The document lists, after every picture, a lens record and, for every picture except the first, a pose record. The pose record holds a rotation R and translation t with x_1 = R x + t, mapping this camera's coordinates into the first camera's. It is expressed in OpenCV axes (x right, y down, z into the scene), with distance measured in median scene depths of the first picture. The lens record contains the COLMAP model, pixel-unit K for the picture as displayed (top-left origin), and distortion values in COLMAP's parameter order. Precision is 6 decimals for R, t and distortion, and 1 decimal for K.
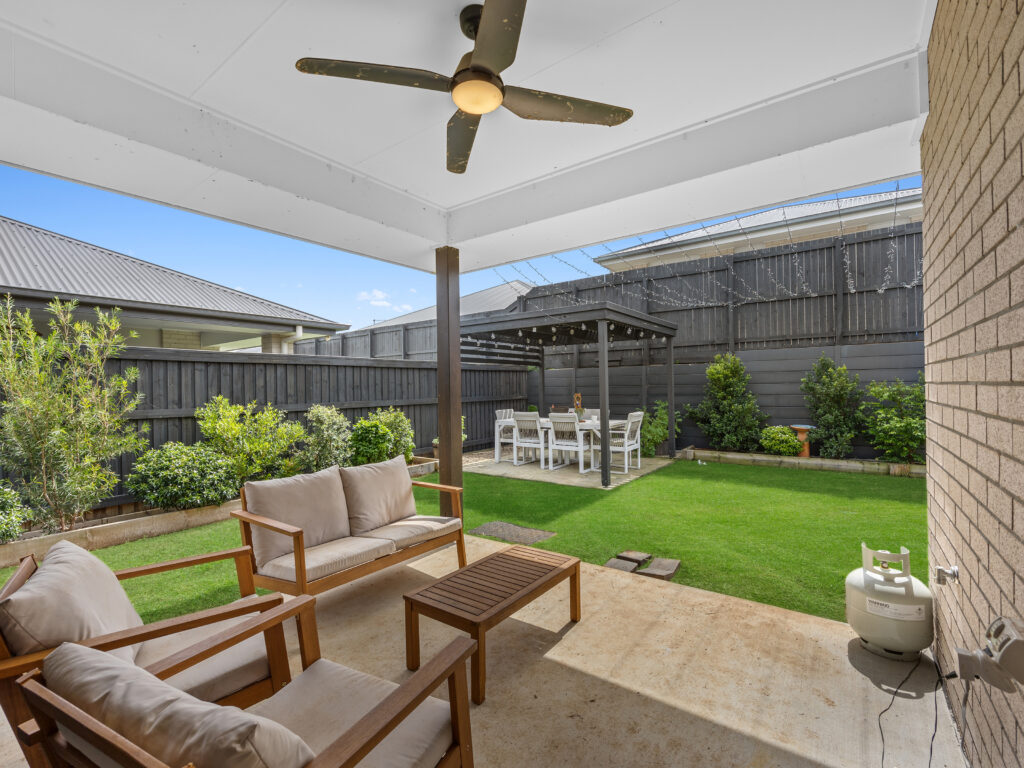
lens RADIAL K [[481.5, 0, 511.7], [0, 481.5, 388.9], [0, 0, 1]] dist [-0.002510, -0.000199]
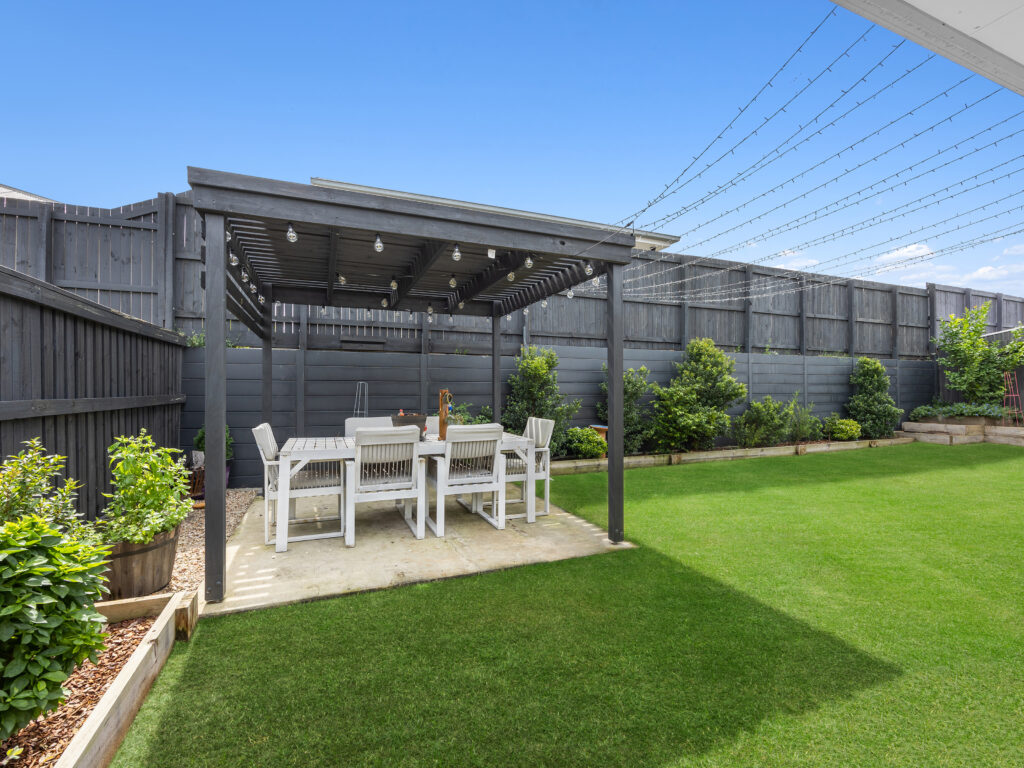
lens RADIAL K [[481.5, 0, 511.7], [0, 481.5, 388.9], [0, 0, 1]] dist [-0.002510, -0.000199]
pose [[0.476341, 0.017253, 0.879091, -0.343352], [-0.003525, 0.999837, -0.017713, 0.018905], [-0.879253, 0.005339, 0.476324, 0.677245]]
